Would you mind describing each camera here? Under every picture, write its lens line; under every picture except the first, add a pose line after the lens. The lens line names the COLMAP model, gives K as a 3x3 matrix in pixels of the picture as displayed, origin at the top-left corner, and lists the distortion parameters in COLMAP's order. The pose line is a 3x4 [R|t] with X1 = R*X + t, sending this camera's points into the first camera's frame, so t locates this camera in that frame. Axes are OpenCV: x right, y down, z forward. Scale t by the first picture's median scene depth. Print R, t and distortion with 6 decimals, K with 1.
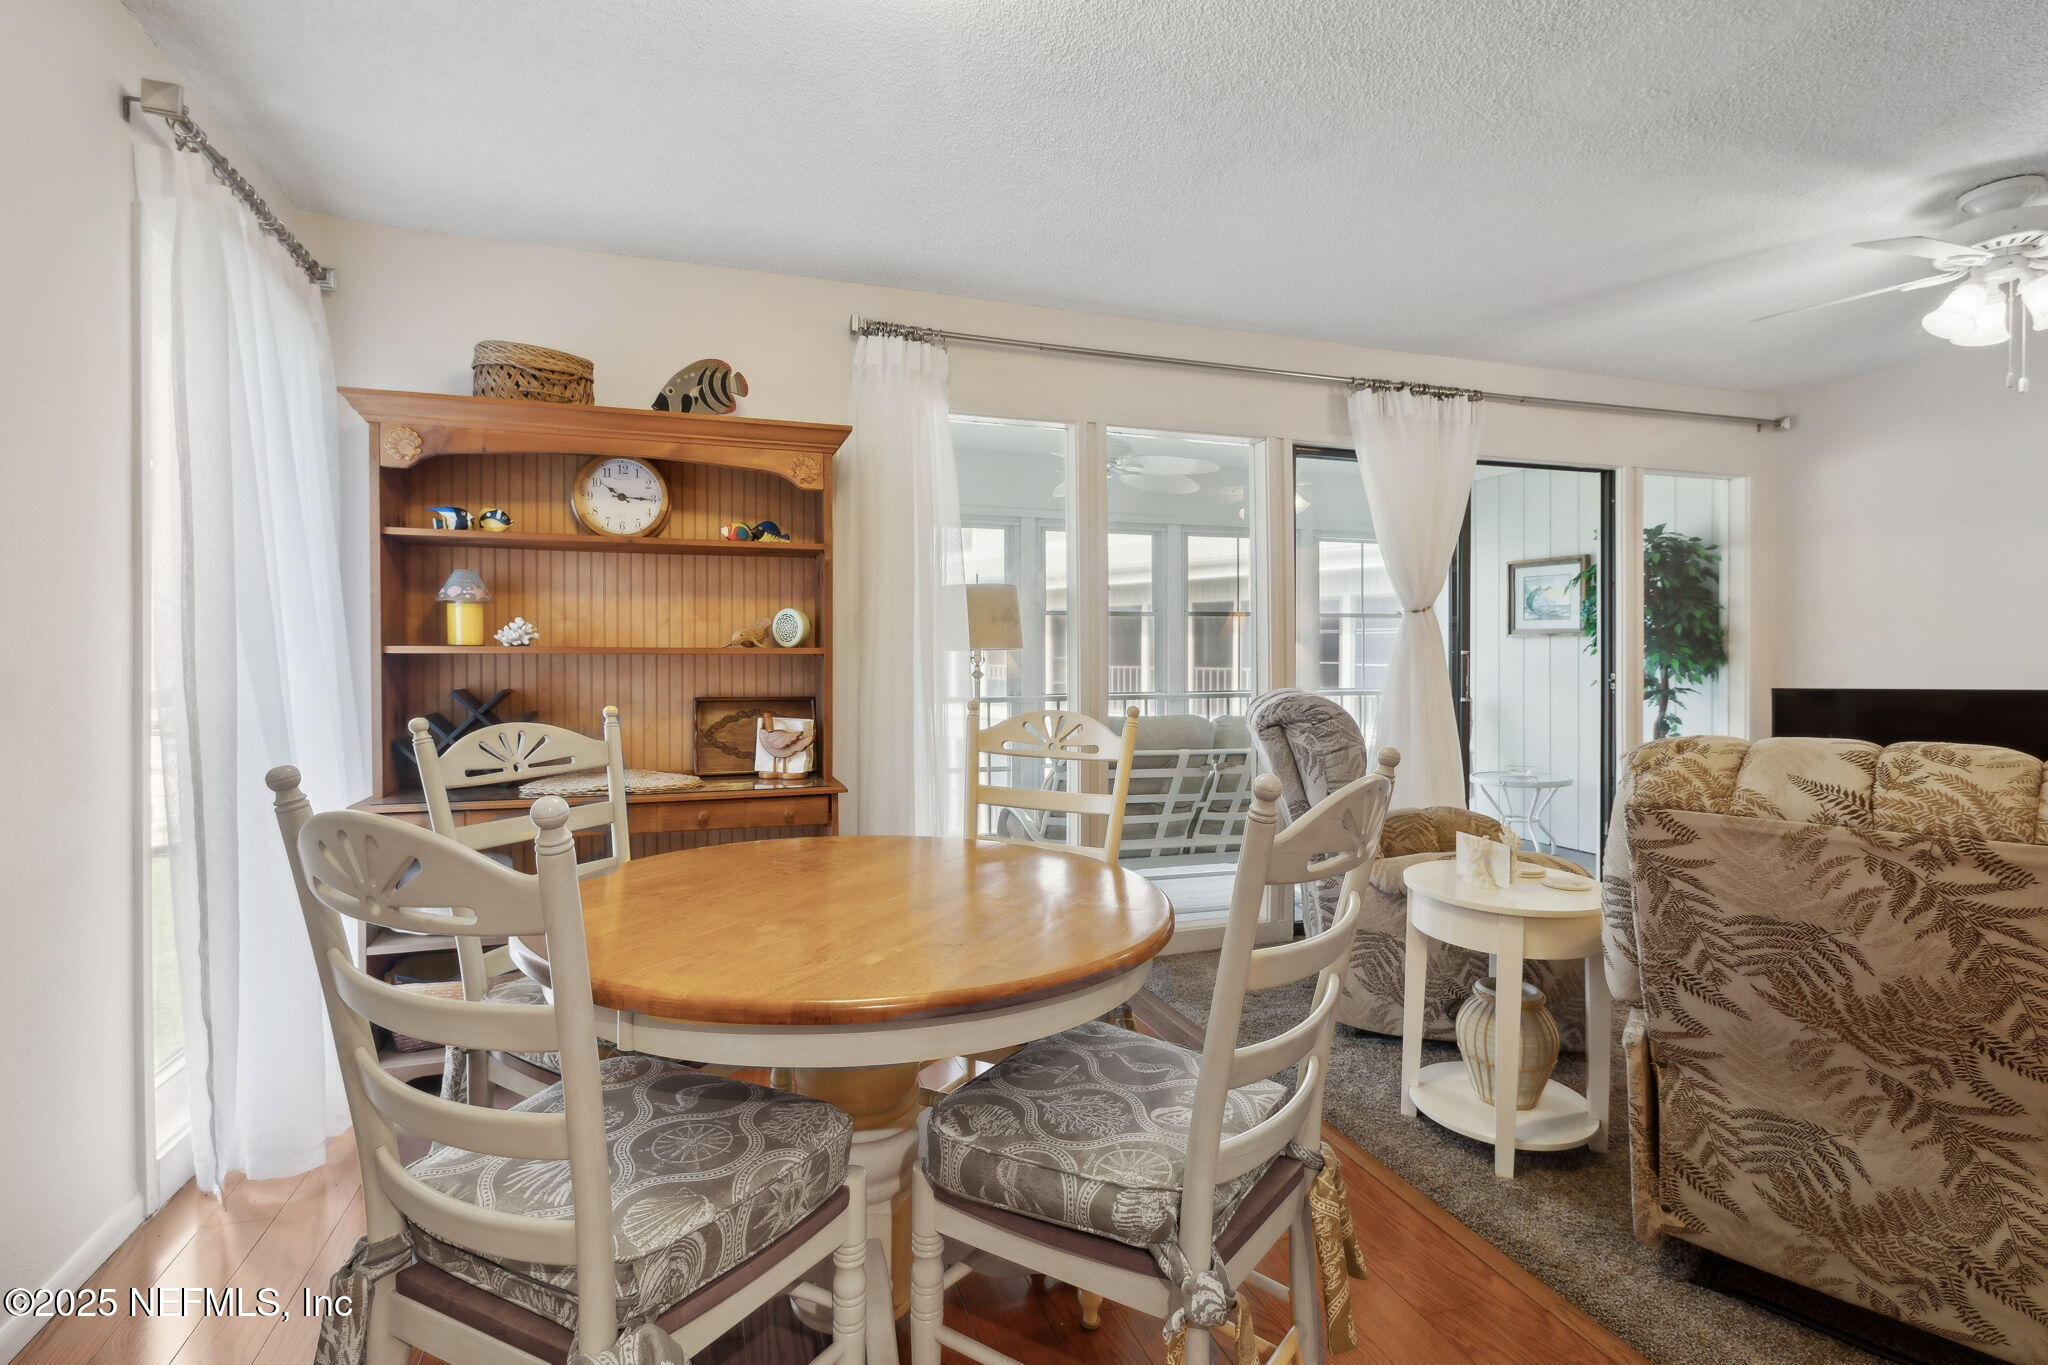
lens RADIAL K [[954.5, 0, 1017.8], [0, 954.5, 673.5], [0, 0, 1]] dist [0.003281, 0.000603]
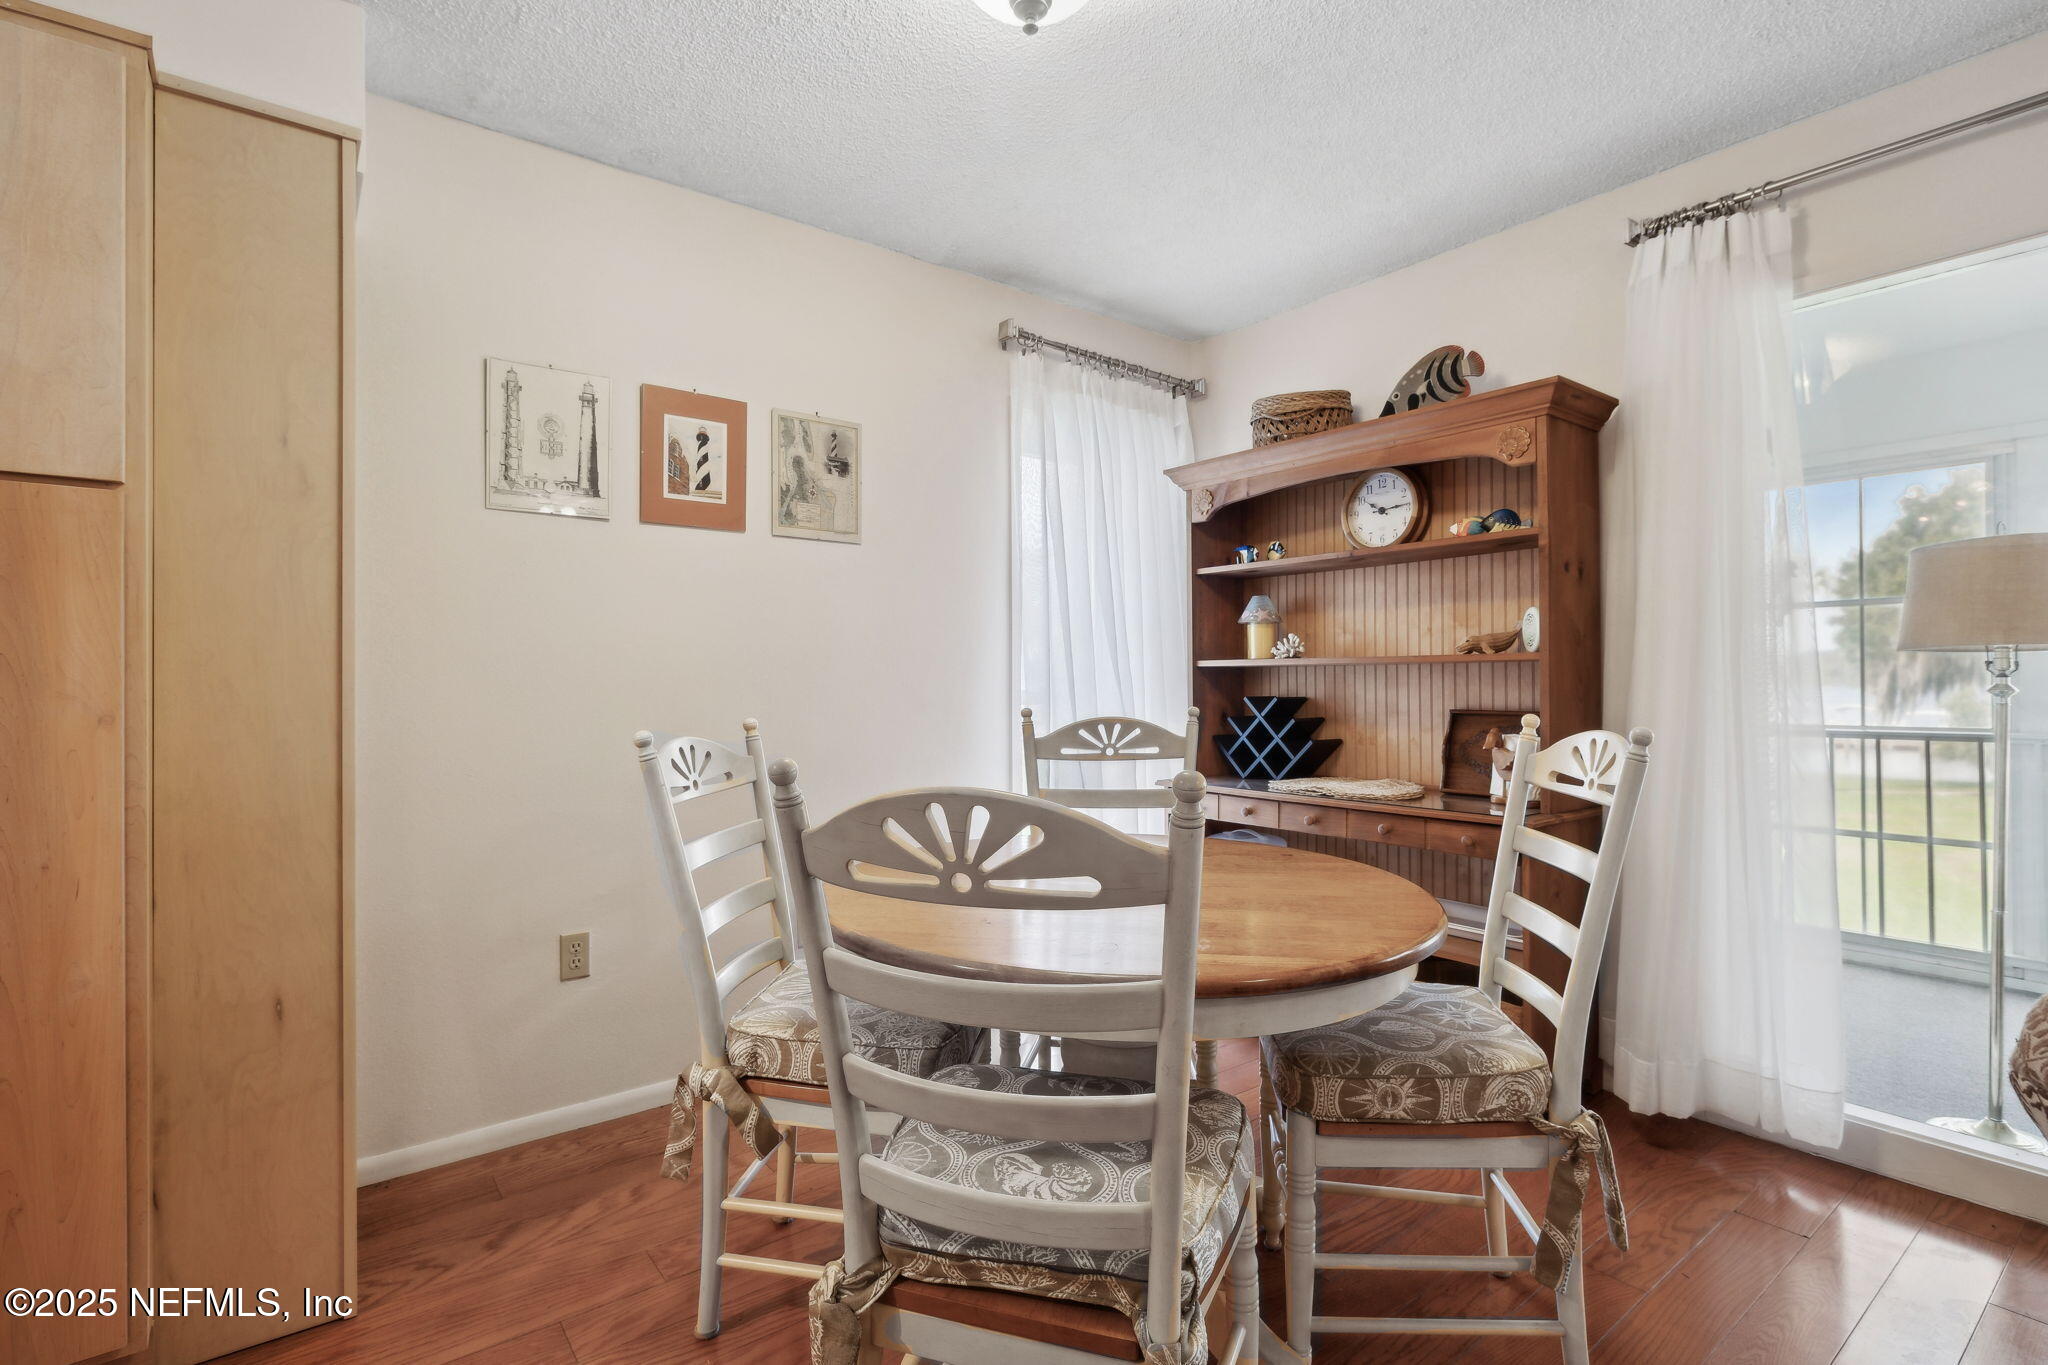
lens RADIAL K [[954.5, 0, 1009.0], [0, 954.5, 685.7], [0, 0, 1]] dist [0.003281, 0.000603]
pose [[0.347347, -0.002469, -0.937733, 0.405221], [-0.013272, 0.999883, -0.007549, 0.015617], [0.937643, 0.015068, 0.347274, 0.274530]]
